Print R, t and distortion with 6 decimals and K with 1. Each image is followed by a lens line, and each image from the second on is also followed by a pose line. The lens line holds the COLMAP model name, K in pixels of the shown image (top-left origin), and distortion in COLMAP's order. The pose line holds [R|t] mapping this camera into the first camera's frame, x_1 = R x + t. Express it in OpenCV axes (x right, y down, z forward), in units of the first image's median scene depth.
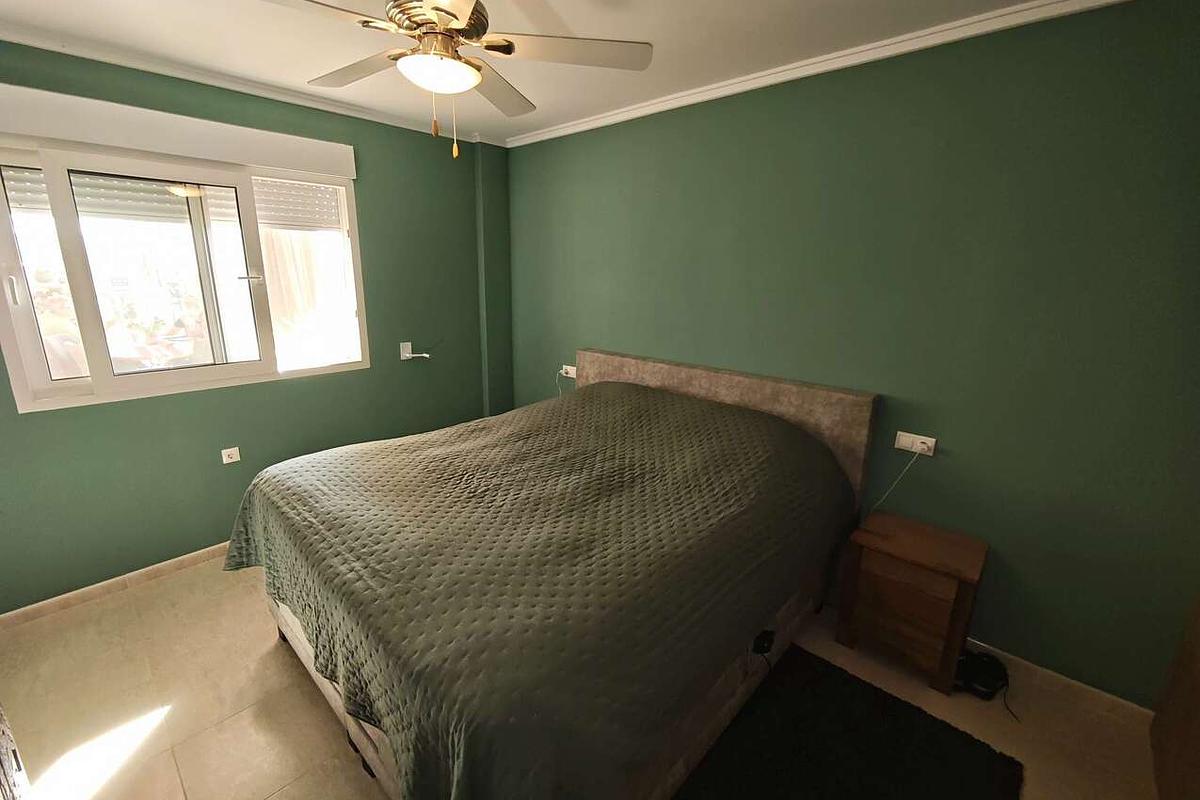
lens RADIAL K [[500.6, 0, 598.0], [0, 500.6, 394.8], [0, 0, 1]] dist [-0.001481, -0.000039]
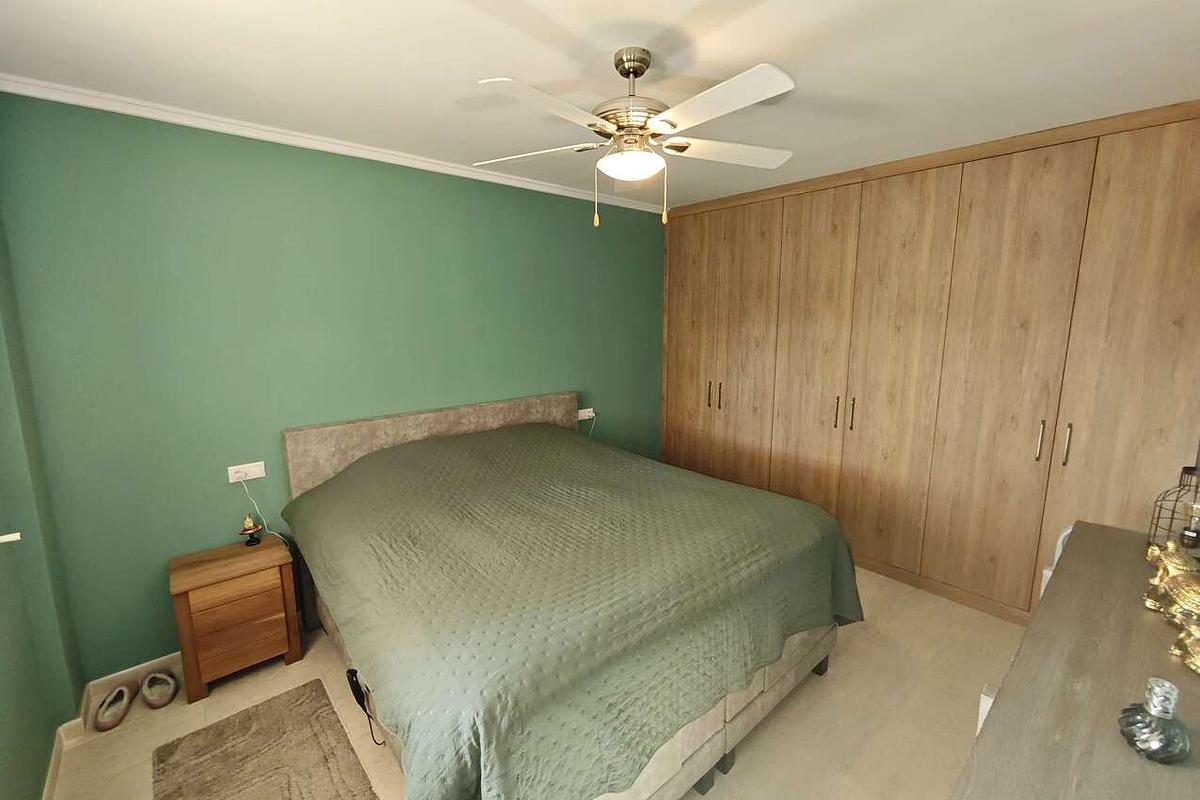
lens RADIAL K [[500.6, 0, 598.0], [0, 500.6, 394.8], [0, 0, 1]] dist [-0.001481, -0.000039]
pose [[0.111685, -0.174171, 0.978361, -0.948784], [0.246456, 0.958617, 0.142522, -0.184764], [-0.962697, 0.225206, 0.149989, 0.611395]]
